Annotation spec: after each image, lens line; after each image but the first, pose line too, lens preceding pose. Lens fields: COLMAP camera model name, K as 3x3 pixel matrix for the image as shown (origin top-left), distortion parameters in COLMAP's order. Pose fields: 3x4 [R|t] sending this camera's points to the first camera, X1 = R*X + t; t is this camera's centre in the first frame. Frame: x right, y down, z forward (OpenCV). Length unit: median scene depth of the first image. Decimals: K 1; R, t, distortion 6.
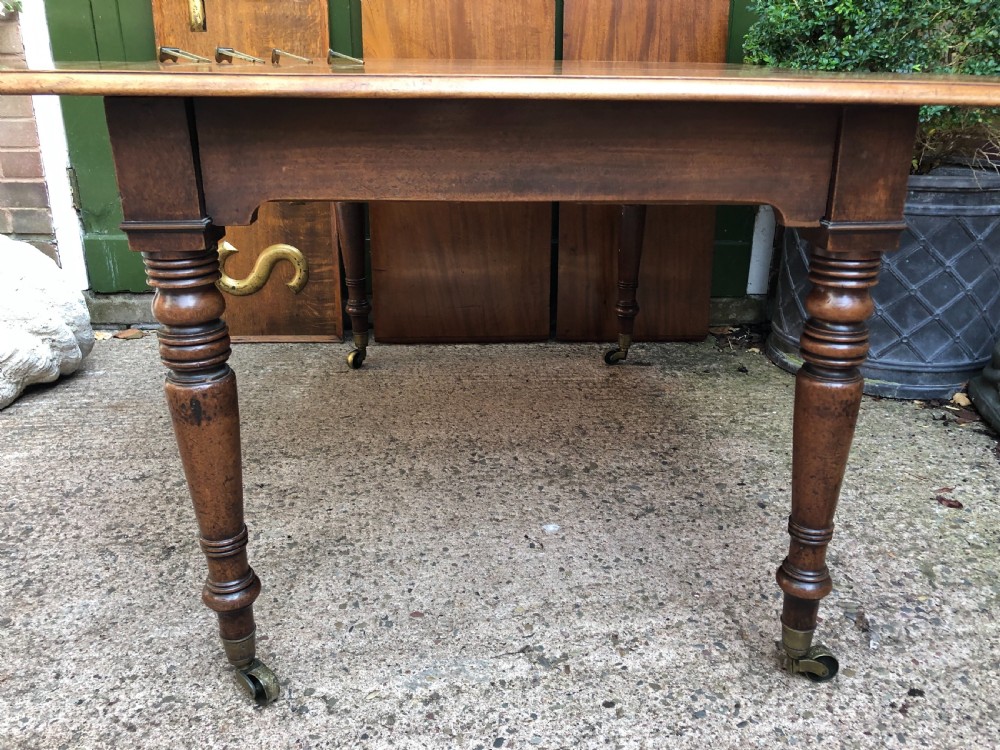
lens RADIAL K [[816.7, 0, 508.6], [0, 816.7, 360.9], [0, 0, 1]] dist [0.006920, 0.006818]
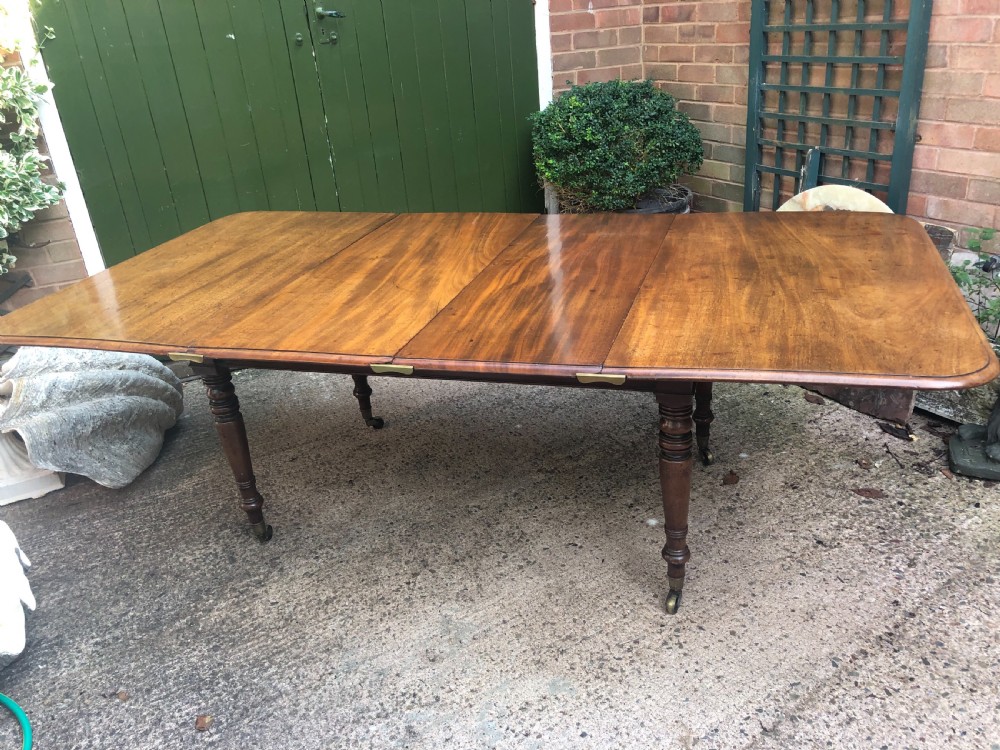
lens RADIAL K [[816.7, 0, 506.7], [0, 816.7, 379.2], [0, 0, 1]] dist [0.006920, 0.006818]
pose [[0.929059, -0.230830, 0.289080, -0.510250], [0.206633, 0.971982, 0.112041, -0.140234], [-0.306843, -0.044360, 0.950726, -0.893305]]
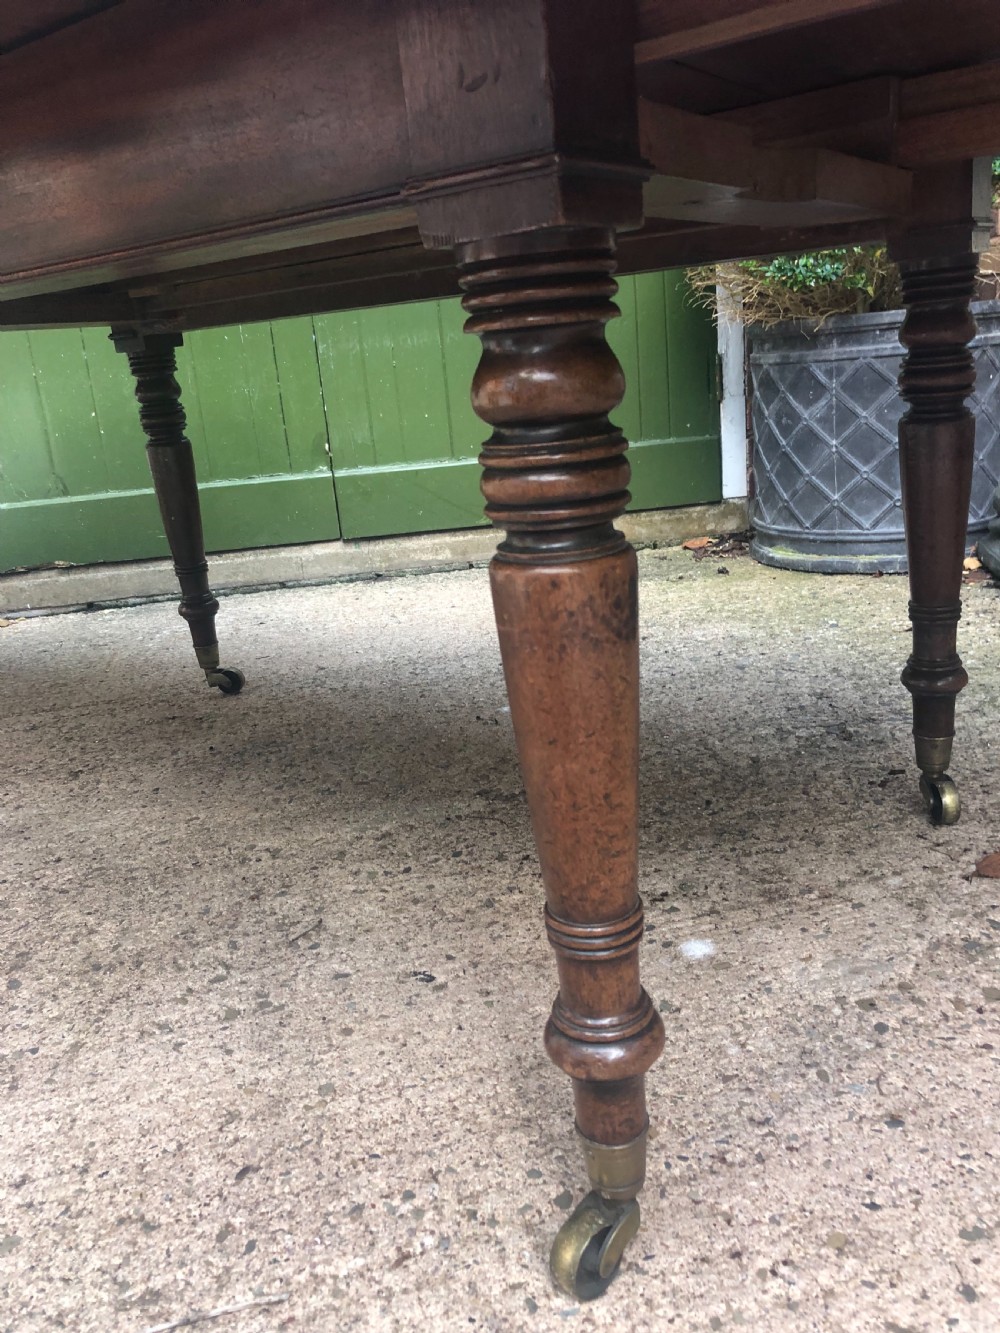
lens RADIAL K [[1088.6, 0, 502.8], [0, 1088.6, 659.0], [0, 0, 1]] dist [0.006920, 0.006818]
pose [[0.992765, -0.116220, 0.030161, 0.018289], [0.118030, 0.990713, -0.067505, 0.213806], [-0.022035, 0.070577, 0.997263, -0.170304]]
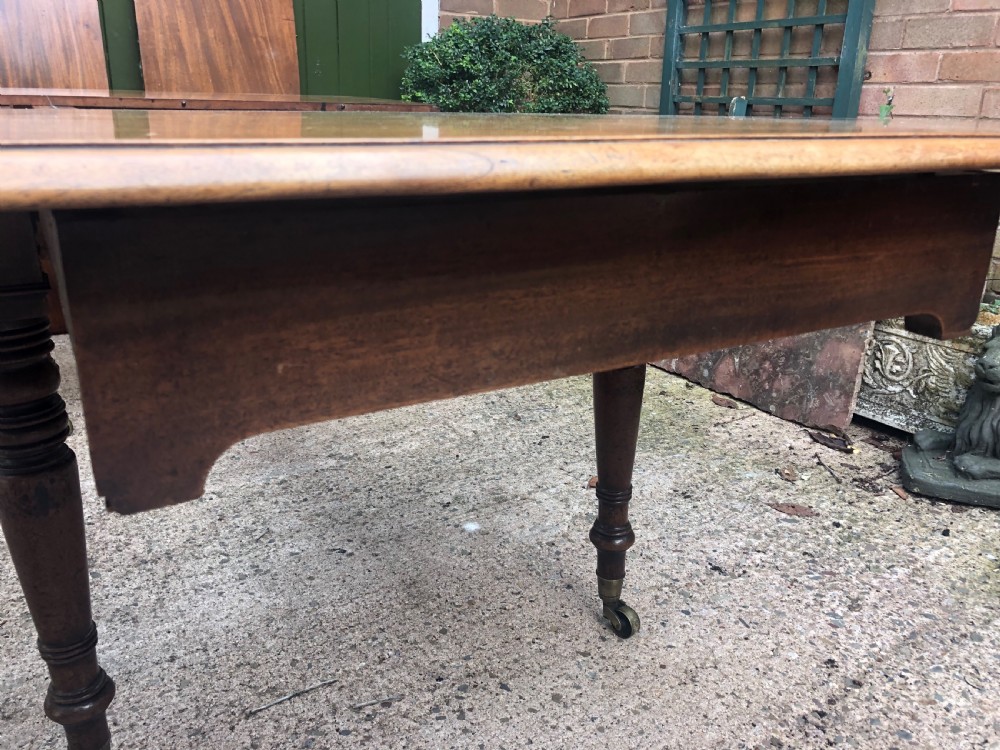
lens RADIAL K [[816.7, 0, 506.1], [0, 816.7, 368.0], [0, 0, 1]] dist [0.006920, 0.006818]
pose [[0.916590, -0.112892, 0.383559, -0.195111], [0.119576, 0.992804, 0.006458, 0.156187], [-0.381528, 0.039945, 0.923494, -0.478398]]
